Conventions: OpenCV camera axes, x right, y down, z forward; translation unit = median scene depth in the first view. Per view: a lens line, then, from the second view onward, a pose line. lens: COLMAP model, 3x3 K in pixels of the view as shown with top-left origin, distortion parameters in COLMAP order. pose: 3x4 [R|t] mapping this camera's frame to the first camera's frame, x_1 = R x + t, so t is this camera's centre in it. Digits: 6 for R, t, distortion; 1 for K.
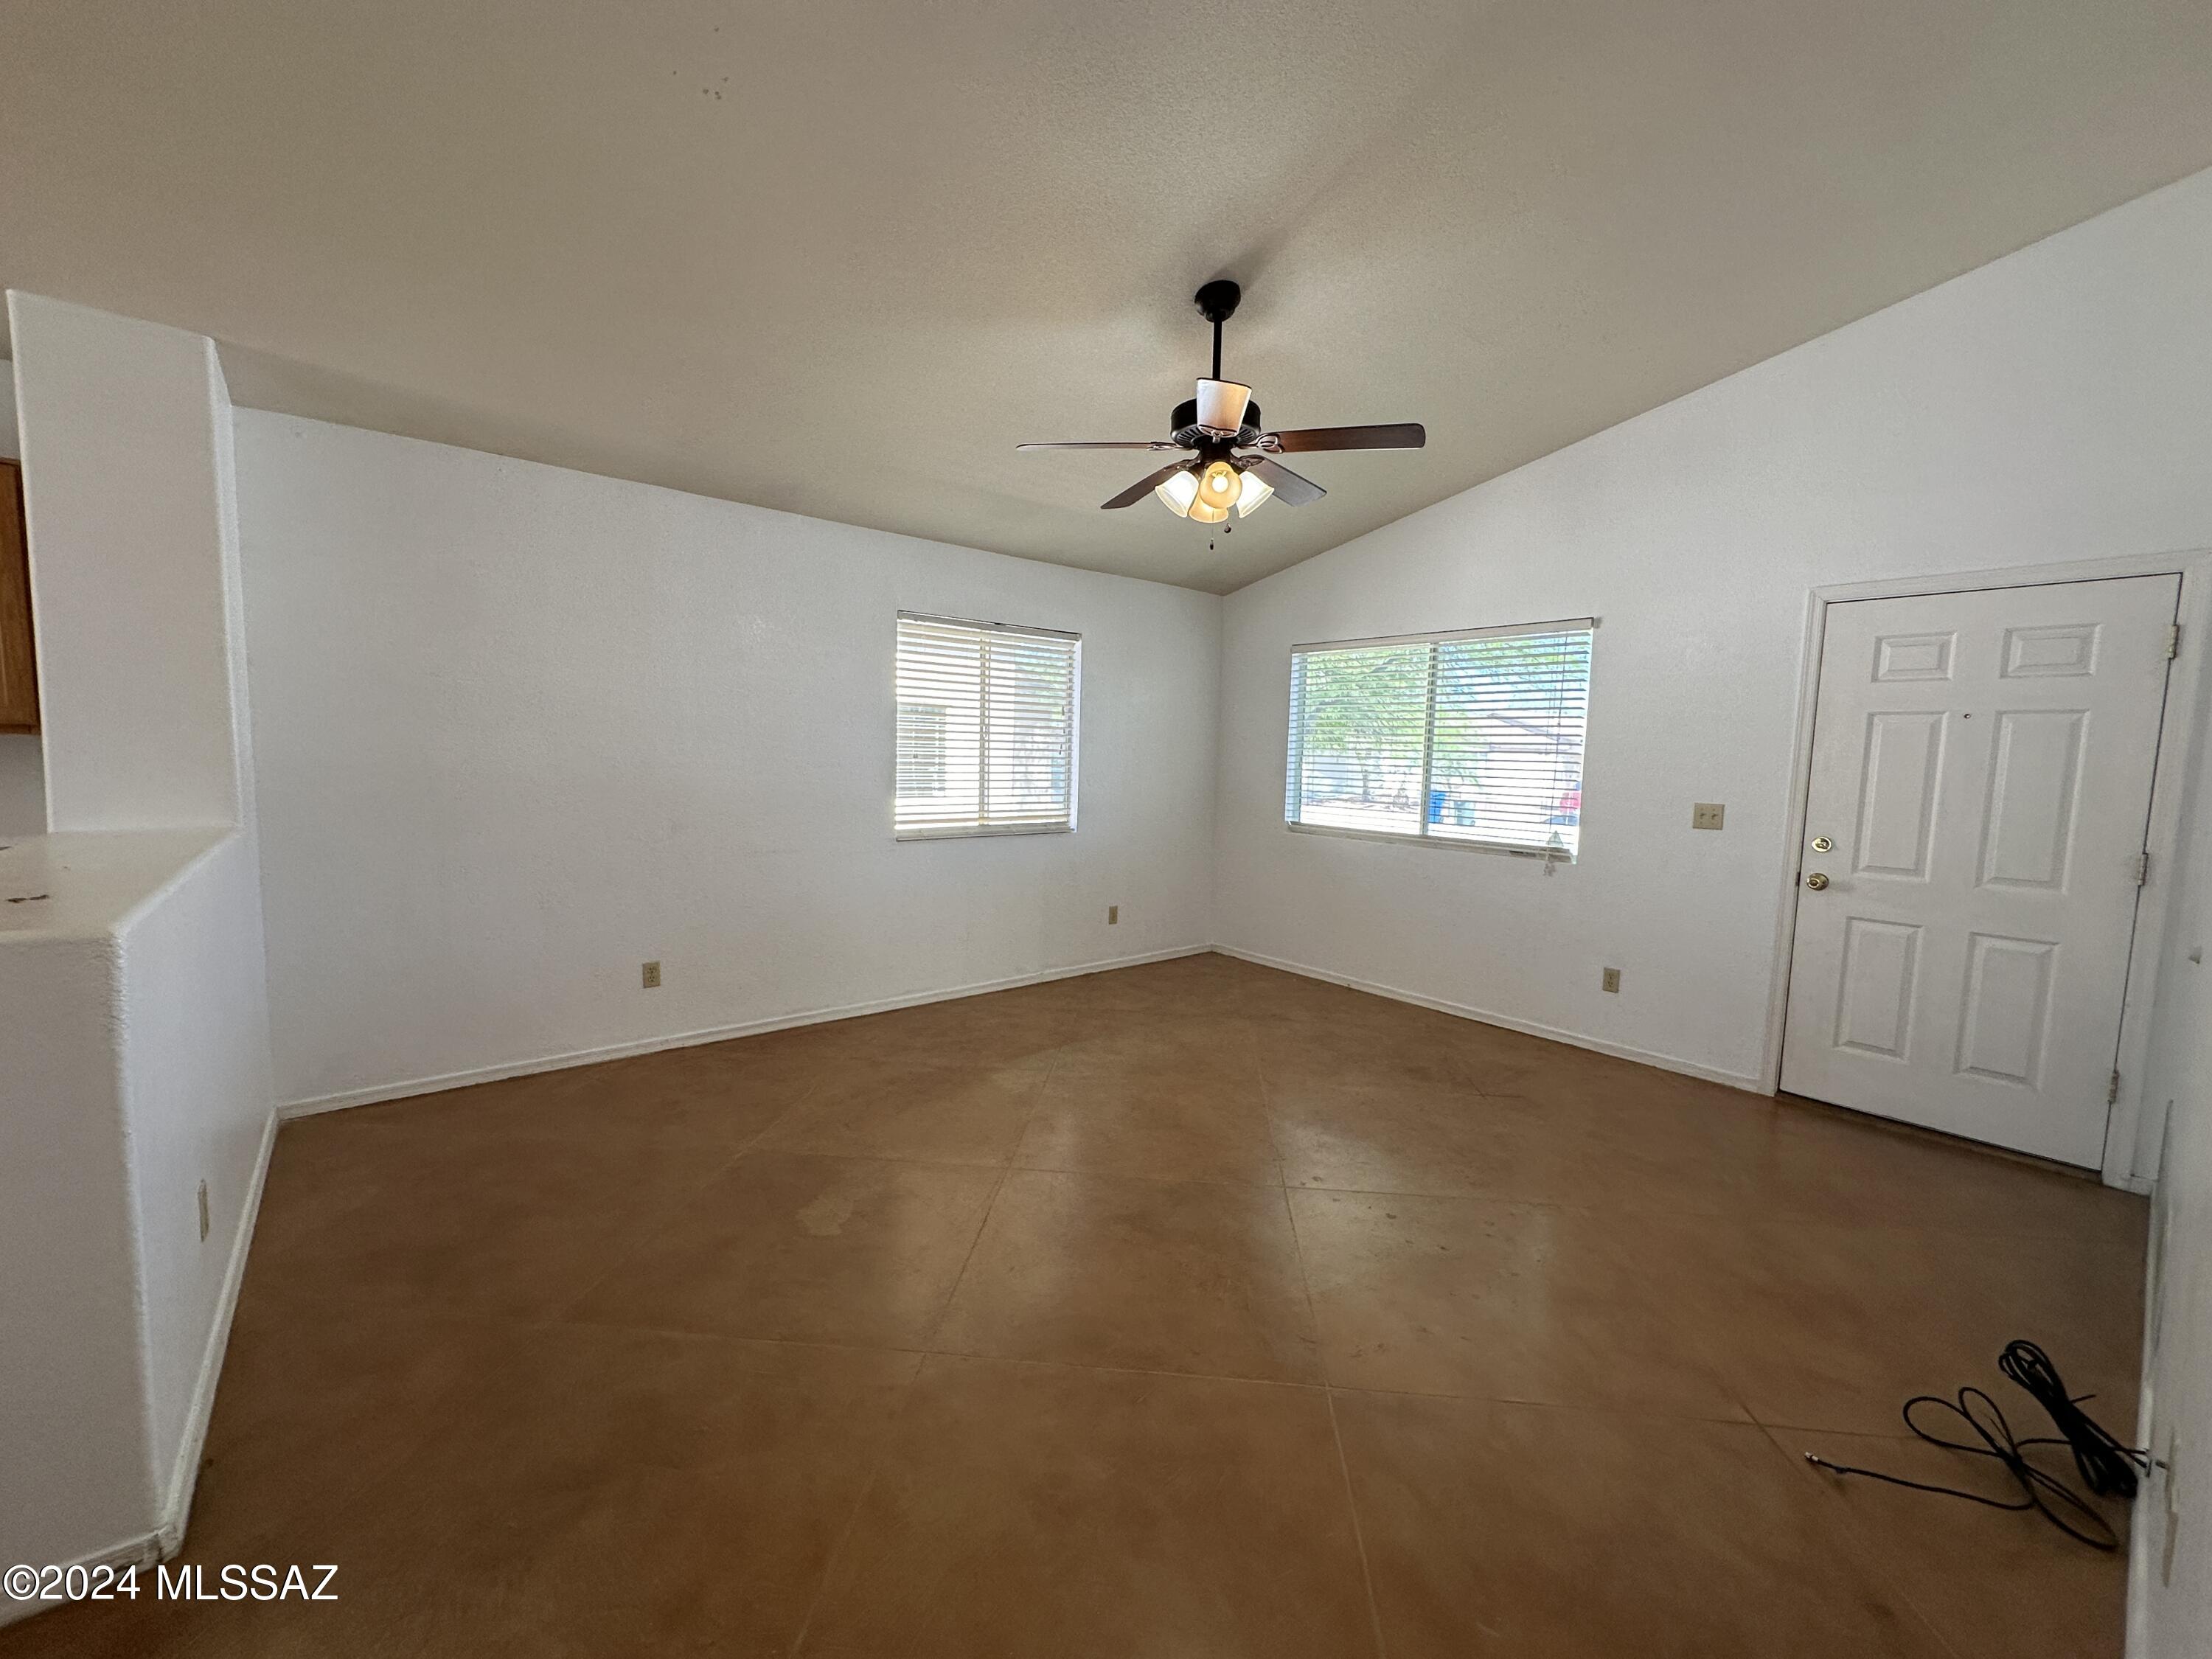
lens RADIAL K [[884.8, 0, 1097.6], [0, 884.8, 829.6], [0, 0, 1]] dist [-0.011792, 0.000198]
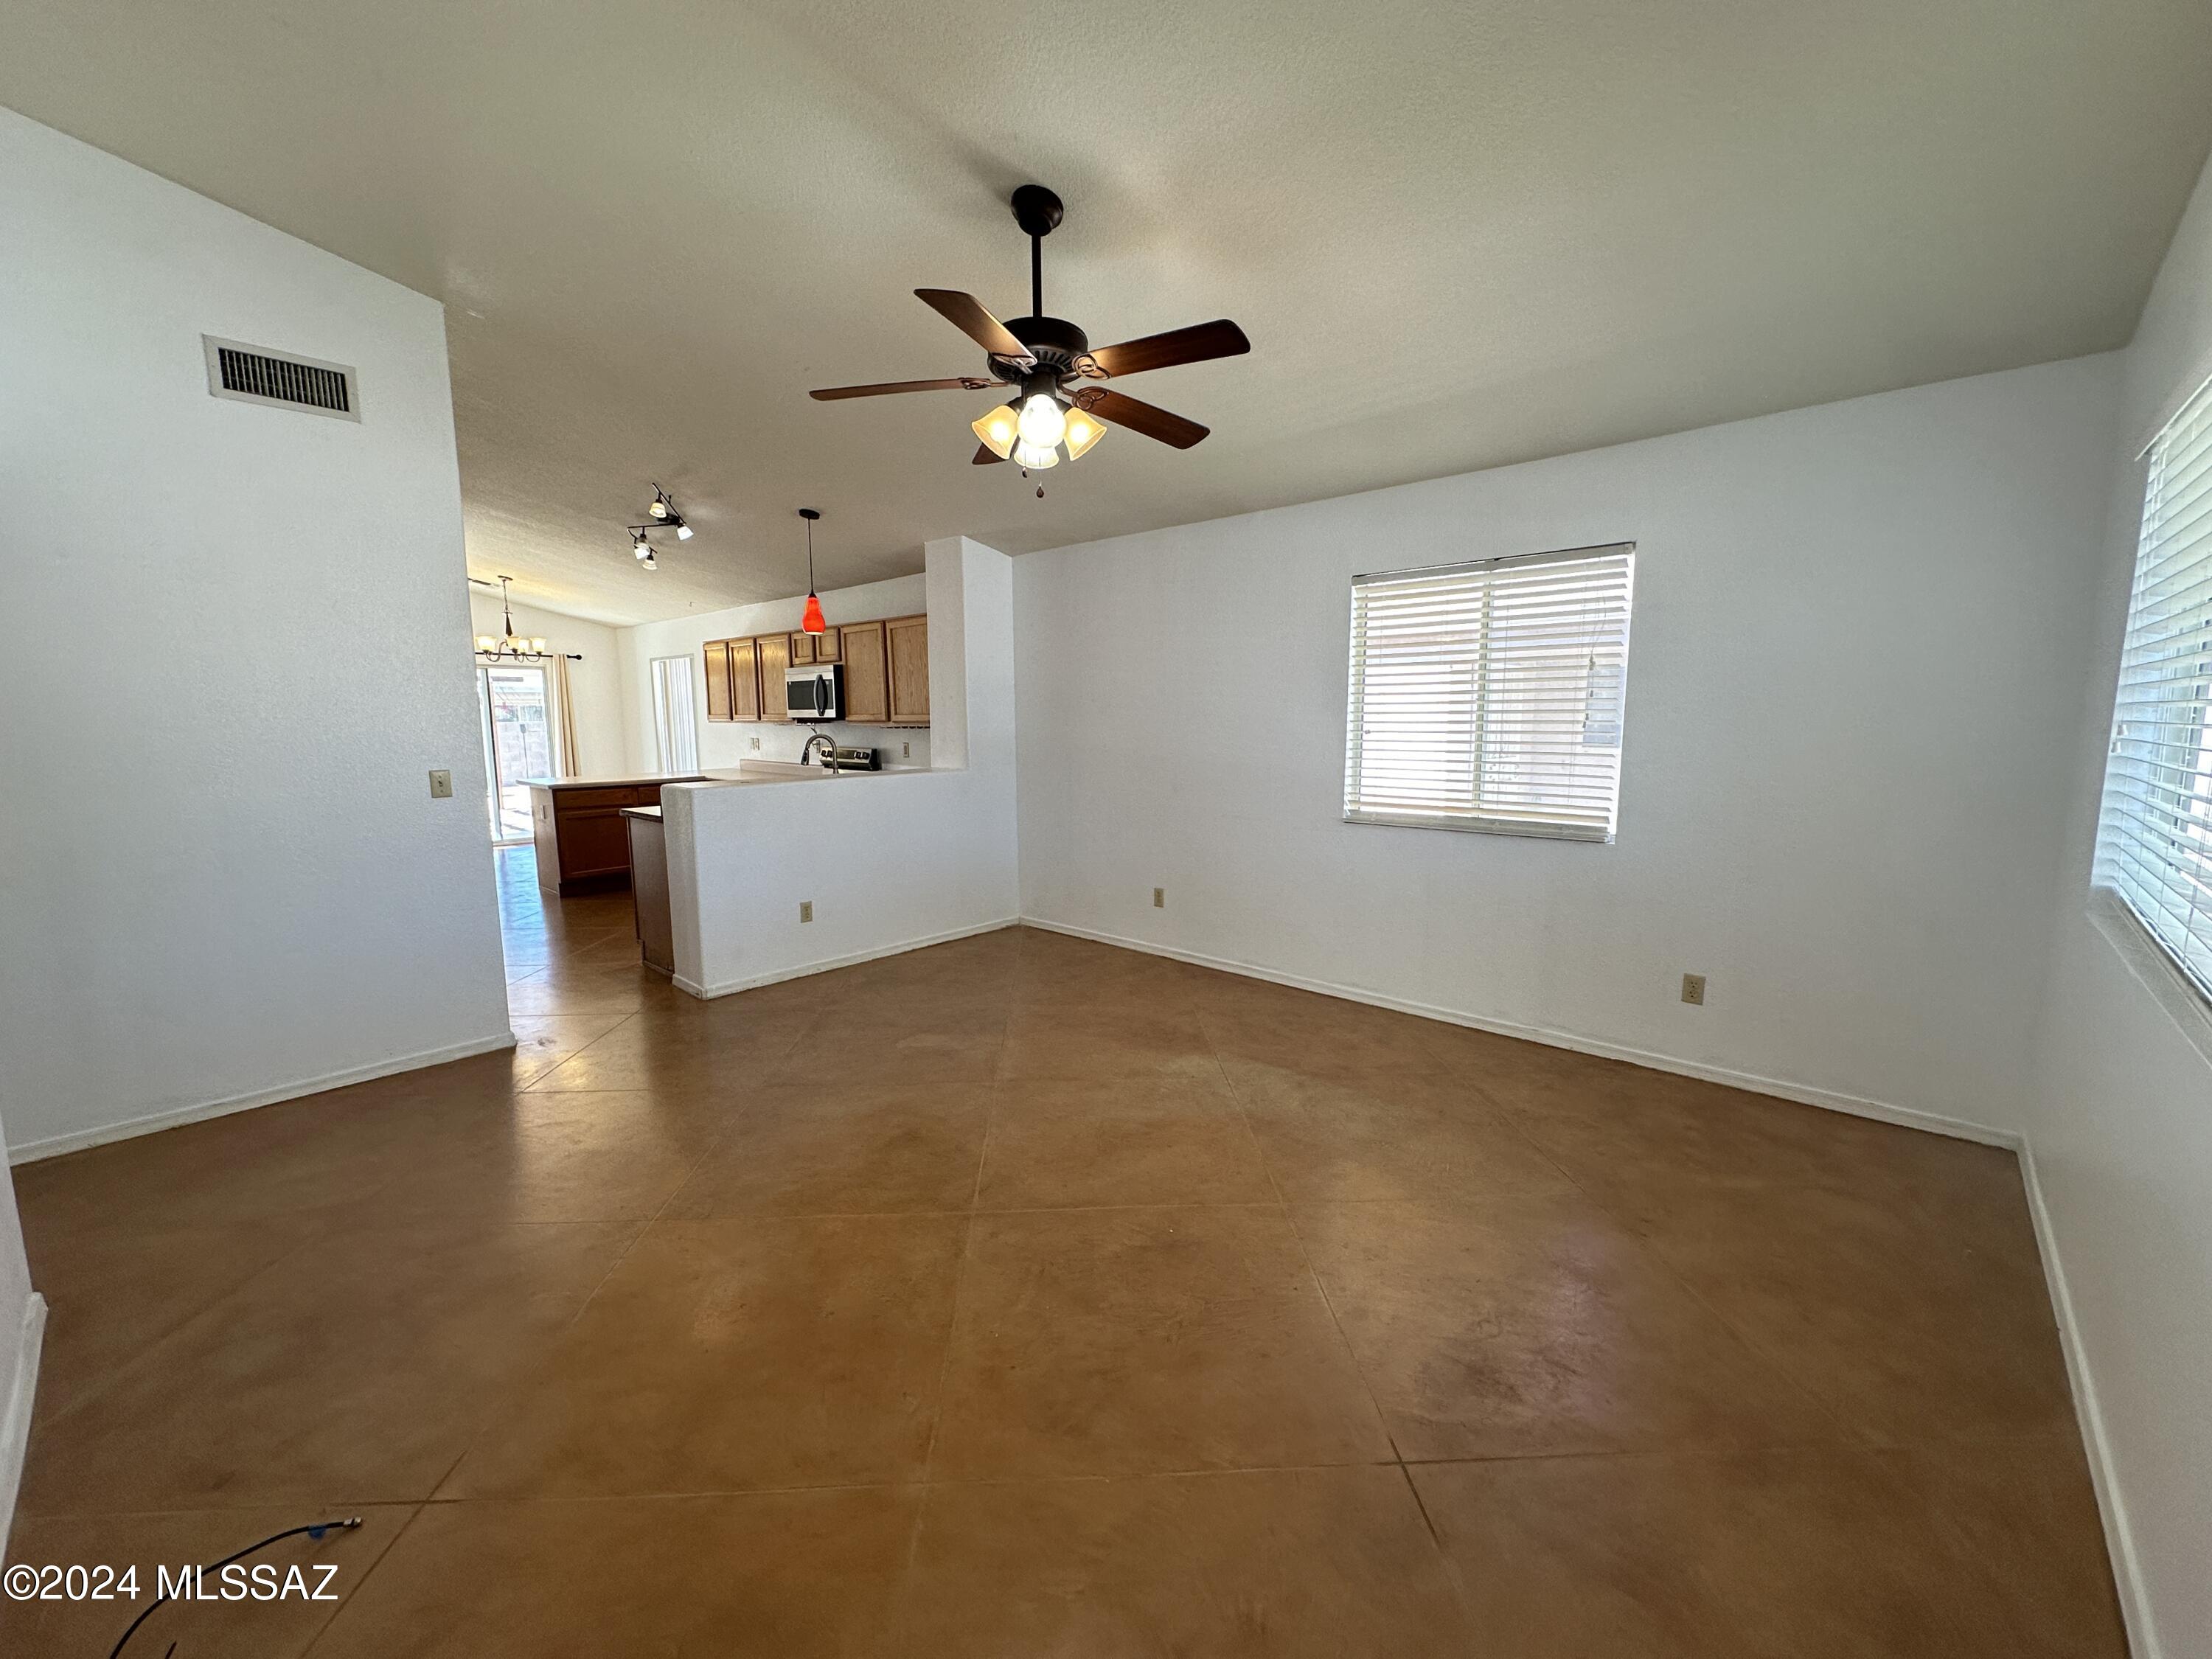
lens RADIAL K [[882.6, 0, 1106.0], [0, 882.6, 829.5], [0, 0, 1]] dist [-0.002058, 0.000397]
pose [[0.133326, 0.102062, -0.985803, 0.755990], [-0.077178, 0.992732, 0.092341, -0.052707], [0.988063, 0.063771, 0.140234, 0.689632]]
